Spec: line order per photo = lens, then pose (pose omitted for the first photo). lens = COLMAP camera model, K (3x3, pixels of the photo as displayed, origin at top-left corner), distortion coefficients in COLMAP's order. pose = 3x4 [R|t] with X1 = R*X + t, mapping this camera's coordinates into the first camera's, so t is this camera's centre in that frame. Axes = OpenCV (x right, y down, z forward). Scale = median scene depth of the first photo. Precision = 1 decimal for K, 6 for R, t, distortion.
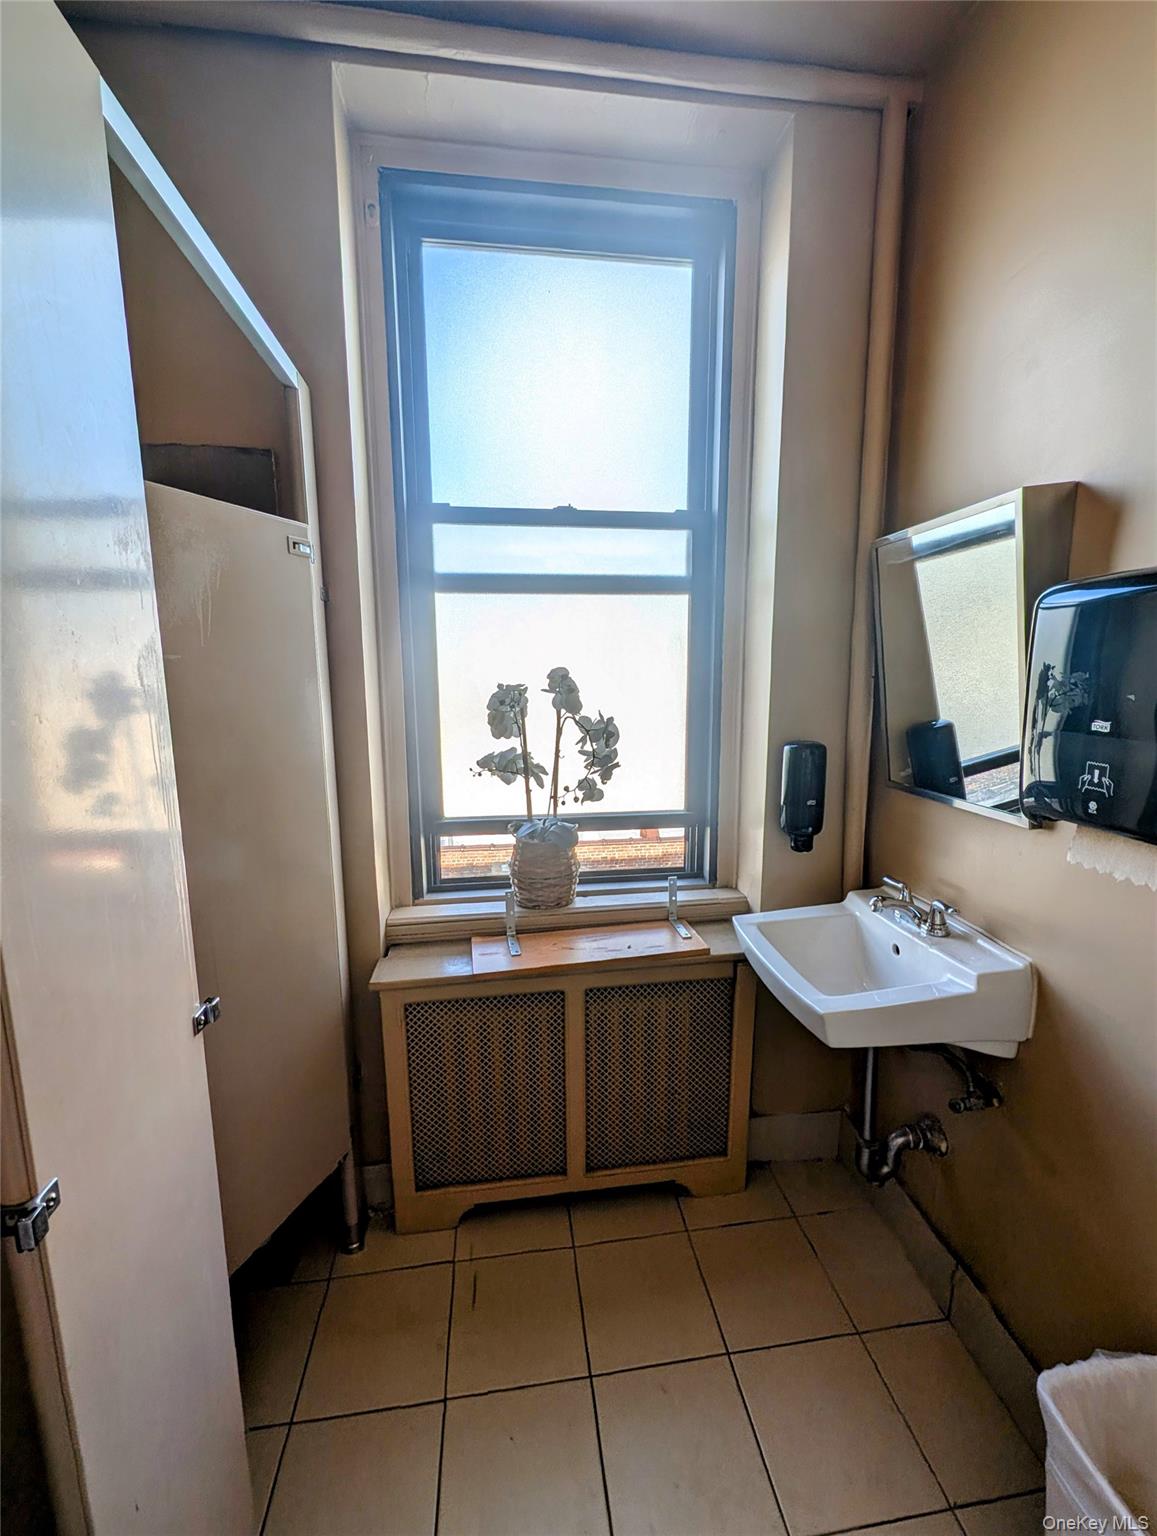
lens RADIAL K [[634.2, 0, 579.5], [0, 634.2, 767.8], [0, 0, 1]] dist [0.007569, -0.002607]
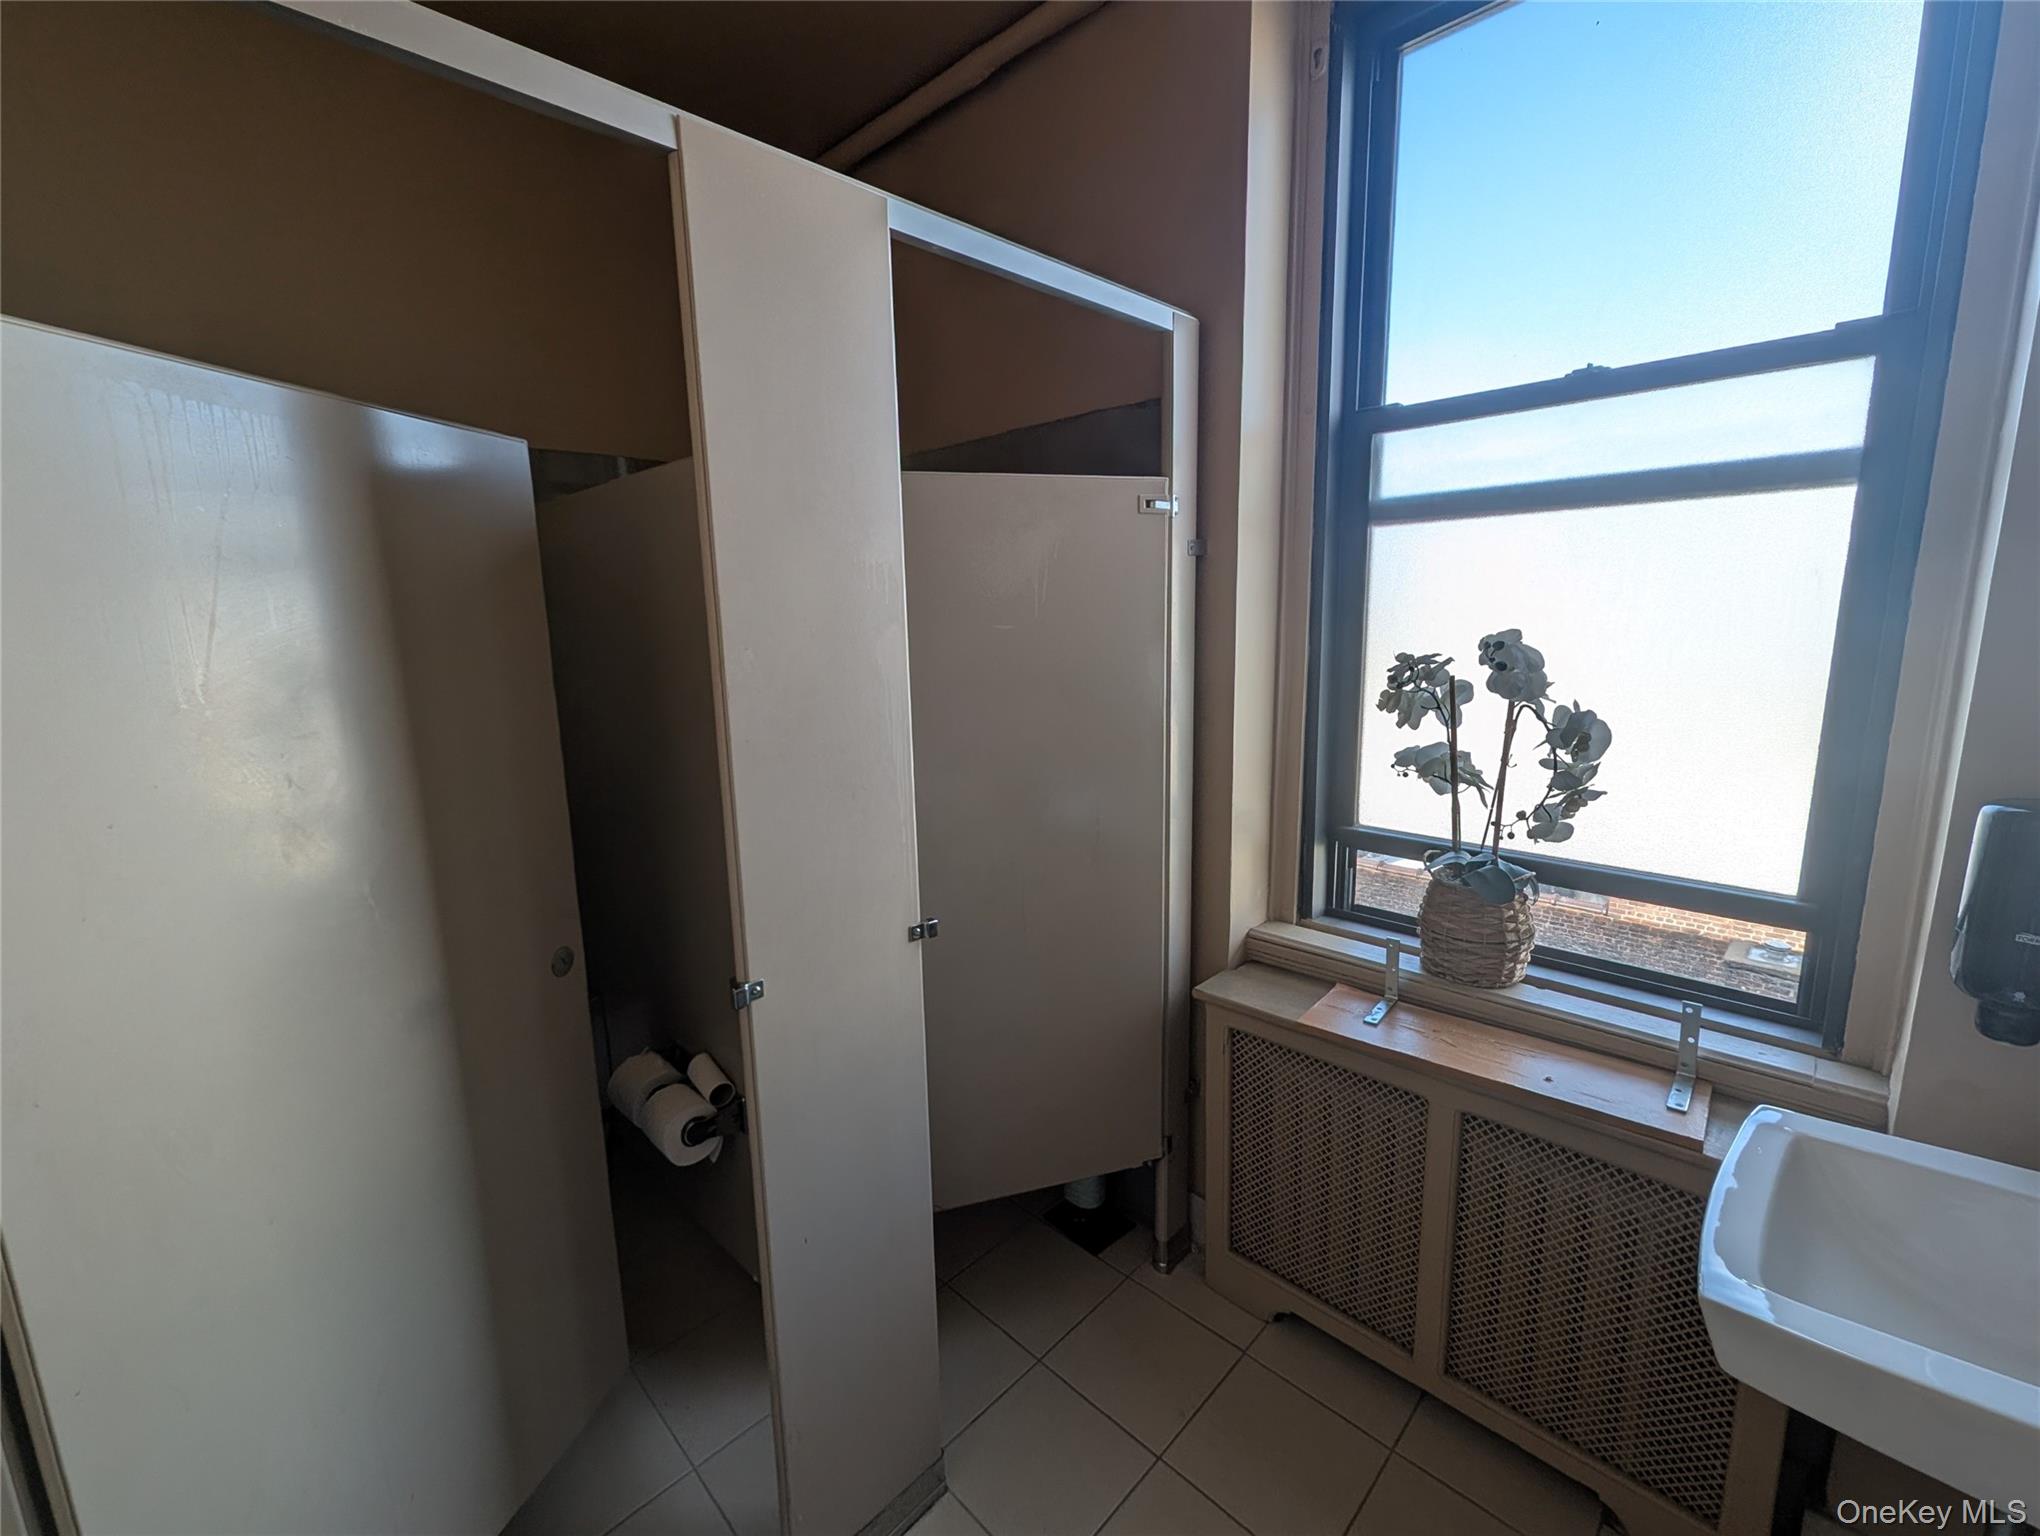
lens RADIAL K [[842.3, 0, 1010.9], [0, 842.3, 765.0], [0, 0, 1]] dist [0.007569, -0.002607]
pose [[0.615037, 0.133219, -0.777163, 0.331195], [-0.106051, 0.990645, 0.085887, -0.037124], [0.781334, 0.029595, 0.623411, 0.050721]]
